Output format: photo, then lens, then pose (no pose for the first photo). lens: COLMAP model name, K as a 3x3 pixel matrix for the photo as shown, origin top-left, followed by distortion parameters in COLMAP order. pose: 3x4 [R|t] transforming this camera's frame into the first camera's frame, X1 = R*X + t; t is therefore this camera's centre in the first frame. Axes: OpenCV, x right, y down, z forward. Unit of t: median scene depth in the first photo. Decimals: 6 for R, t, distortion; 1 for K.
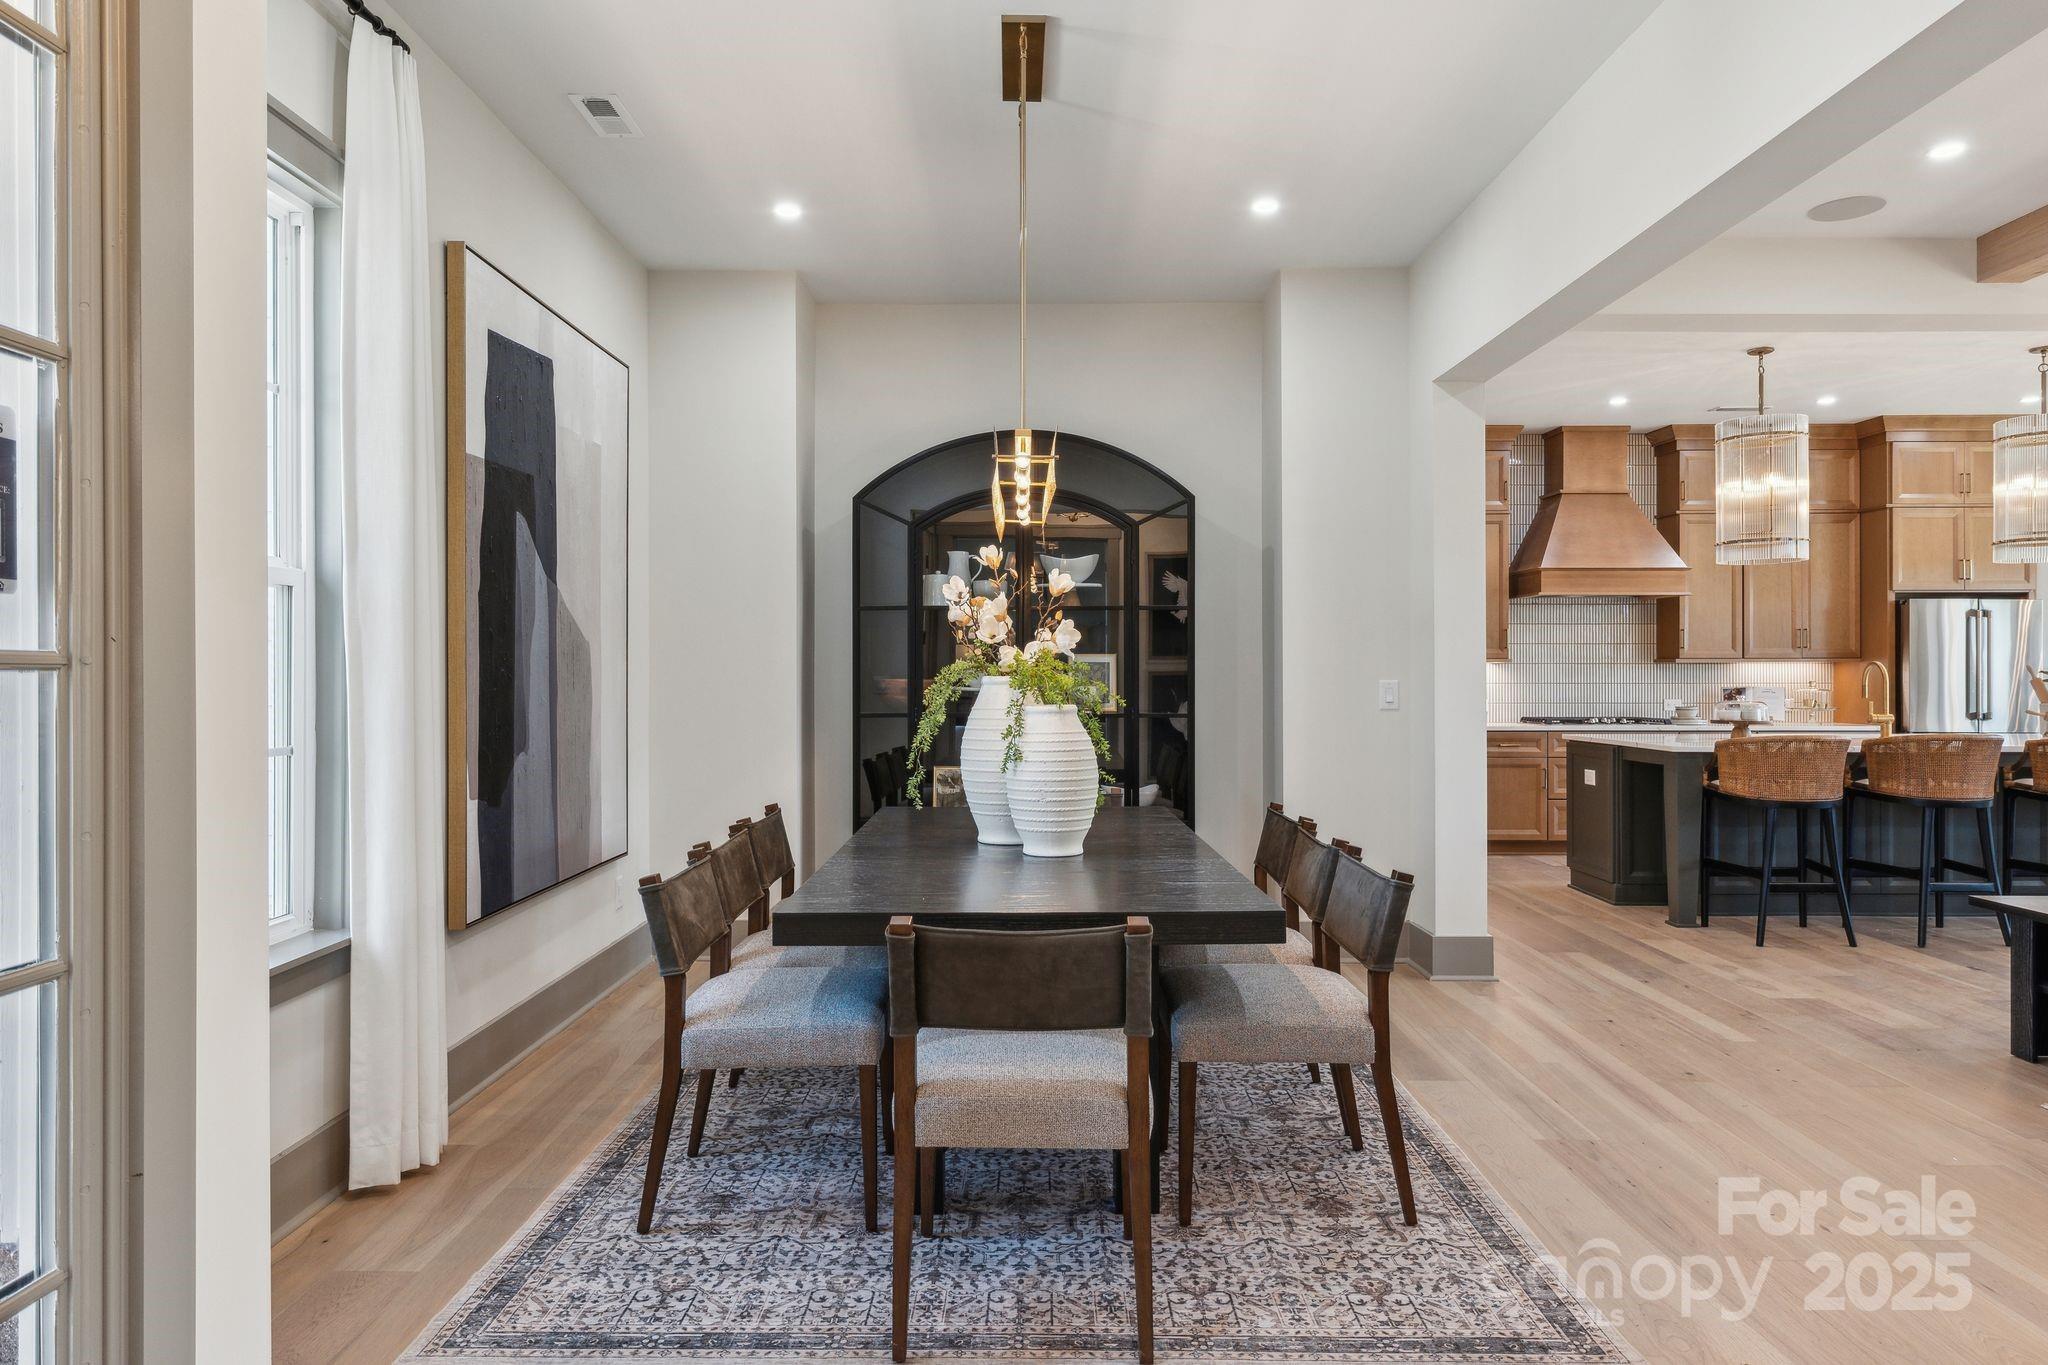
lens RADIAL K [[1212.4, 0, 1026.2], [0, 1212.4, 678.7], [0, 0, 1]] dist [-0.005891, 0.001370]
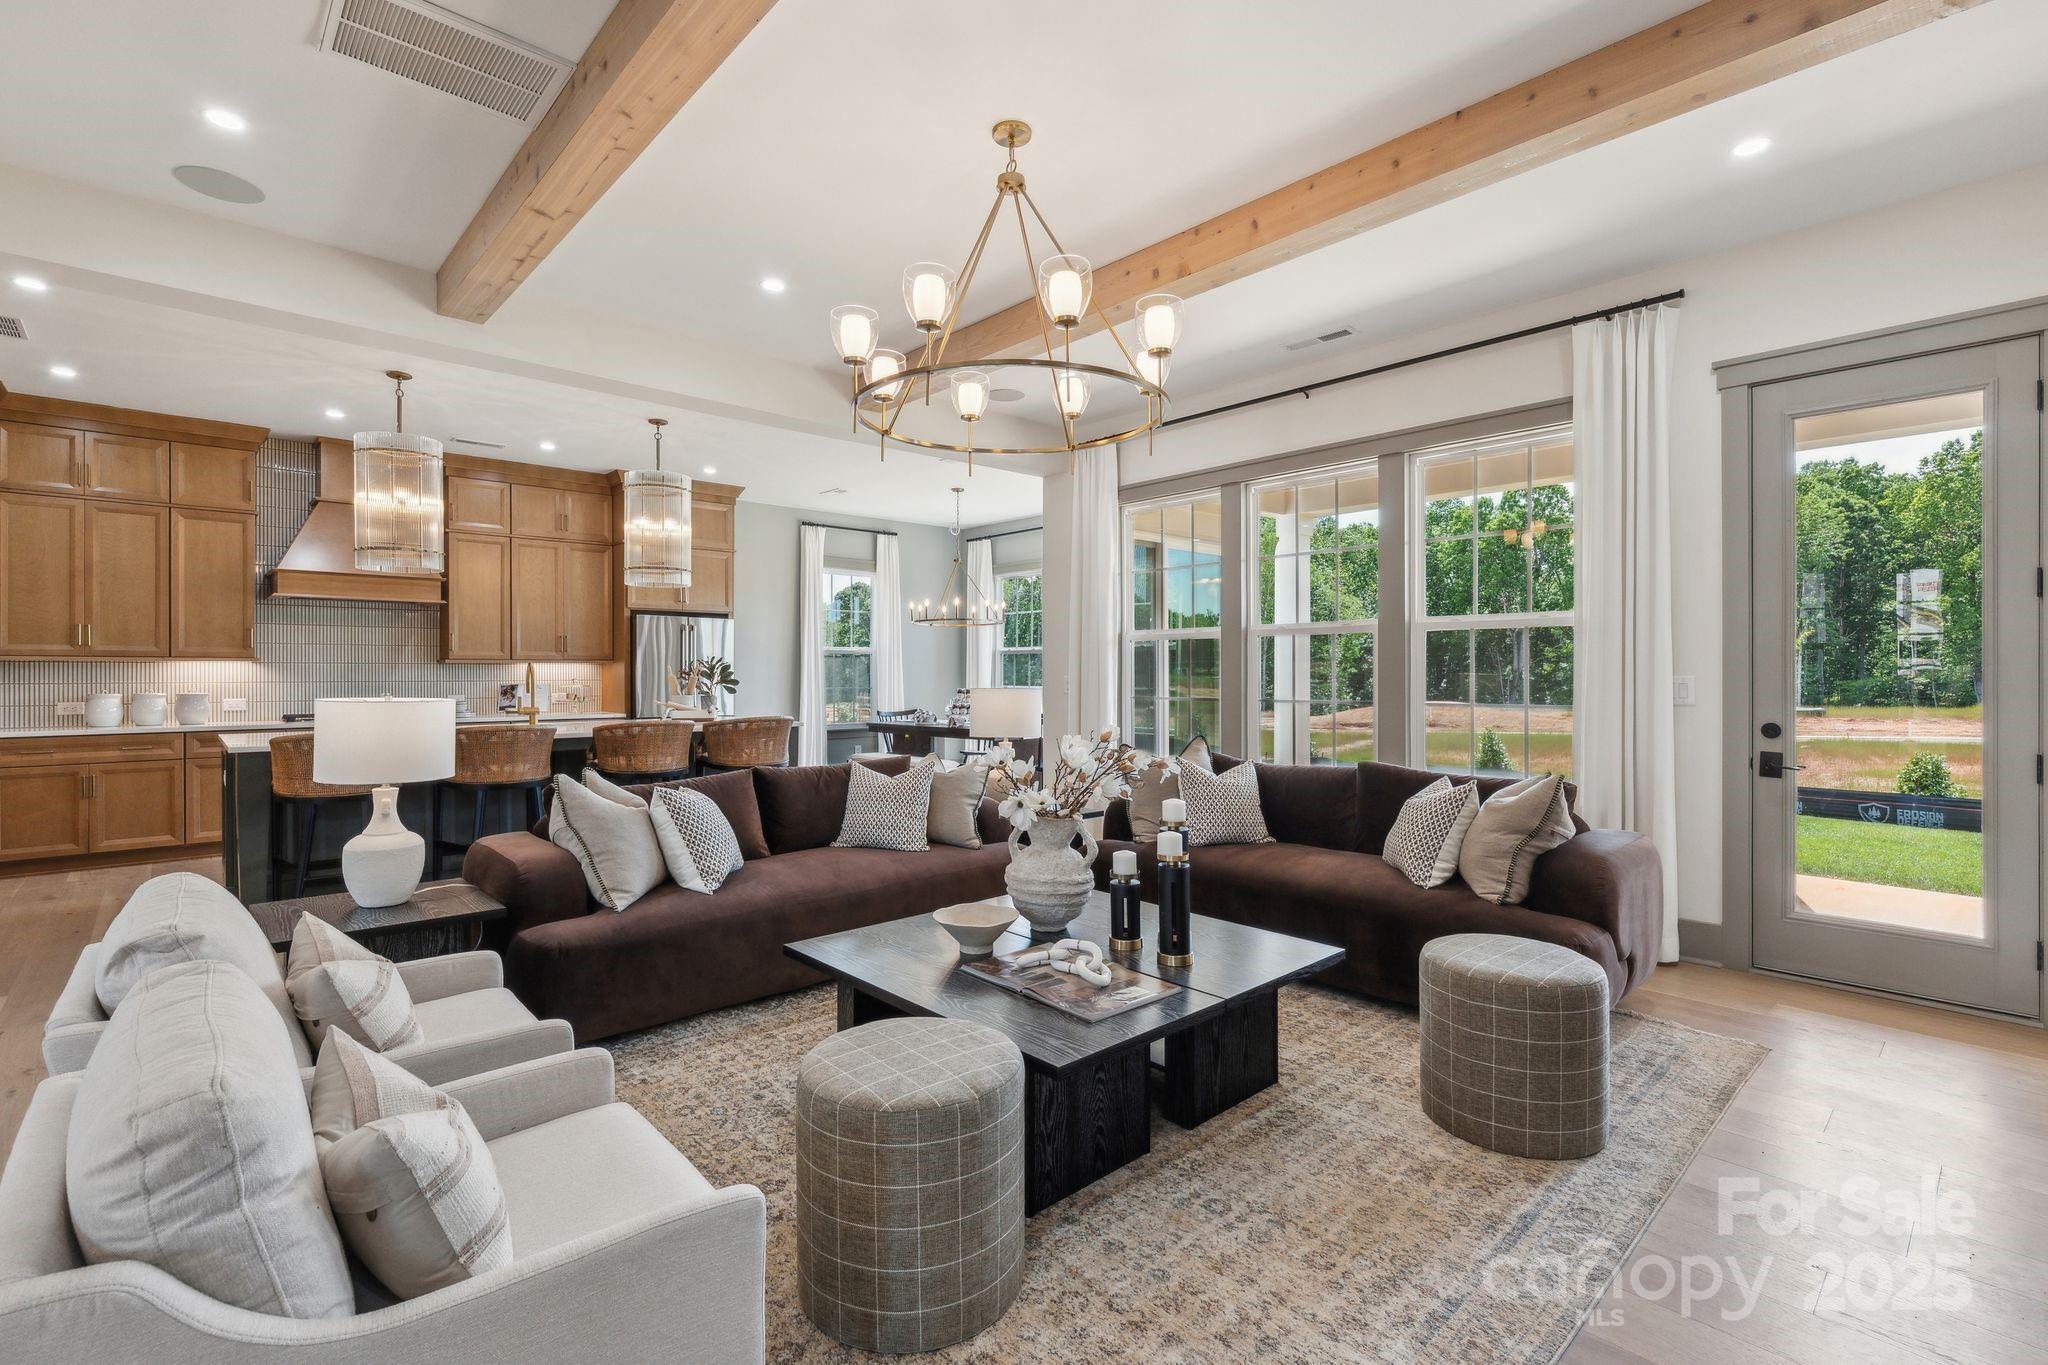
lens RADIAL K [[931.5, 0, 1027.3], [0, 931.5, 677.2], [0, 0, 1]] dist [-0.004125, 0.000280]
pose [[0.741429, -0.001856, 0.671028, 0.361120], [0.000689, 0.999998, 0.002005, -0.001296], [-0.671031, -0.001024, 0.741429, -0.008152]]
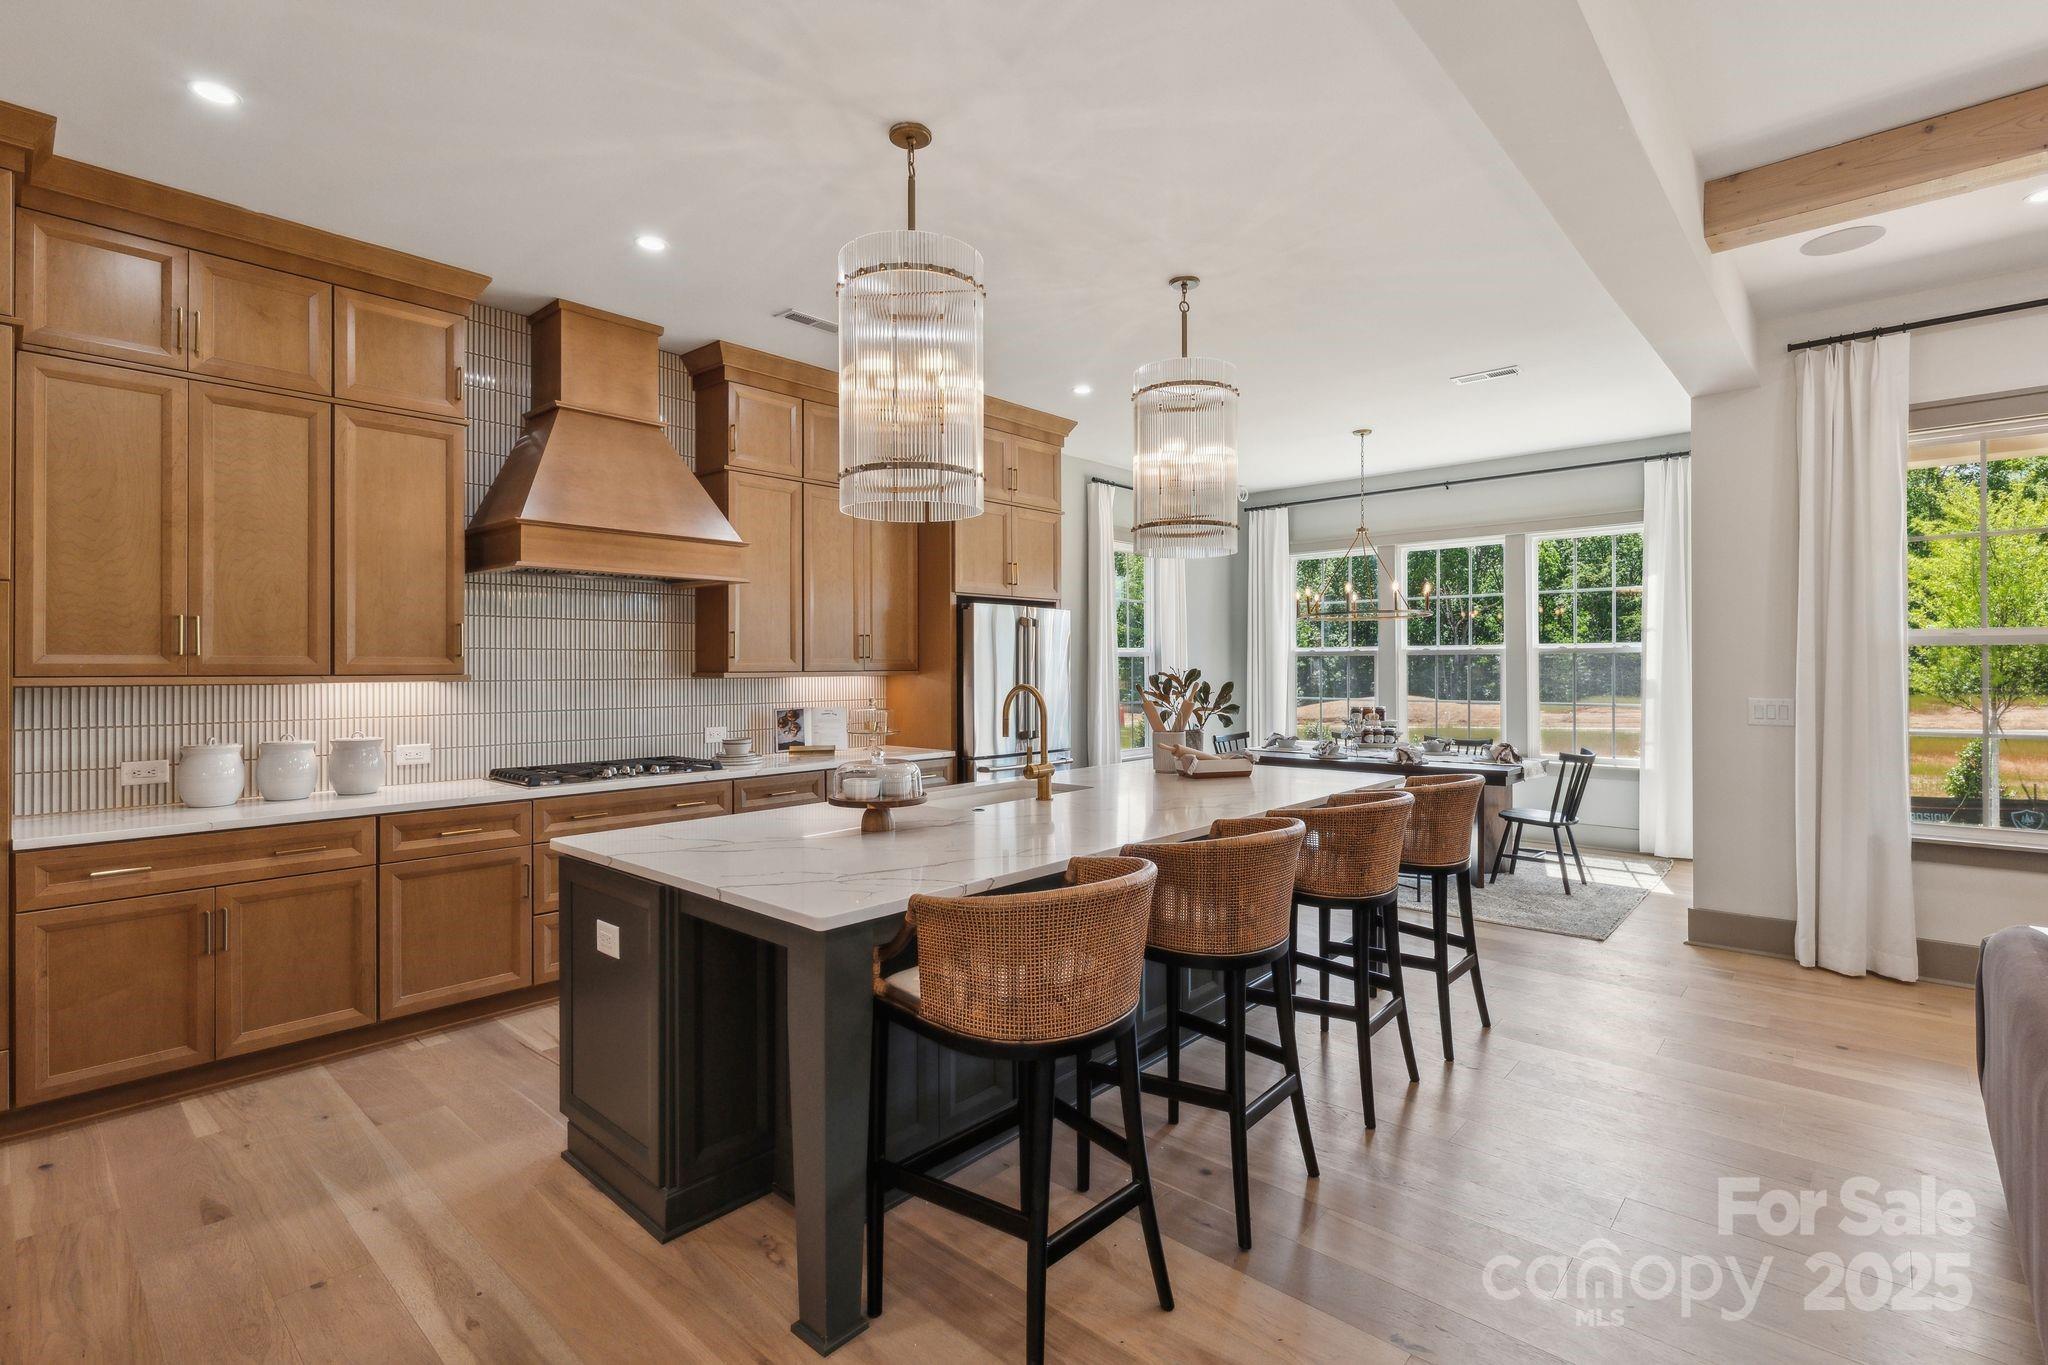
lens RADIAL K [[968.7, 0, 1025.0], [0, 968.7, 660.5], [0, 0, 1]] dist [0.005342, 0.000274]
pose [[0.658366, 0.003219, 0.752691, 0.228383], [0.004123, 0.999960, -0.007882, -0.018546], [-0.752687, 0.008293, 0.658327, 0.498229]]
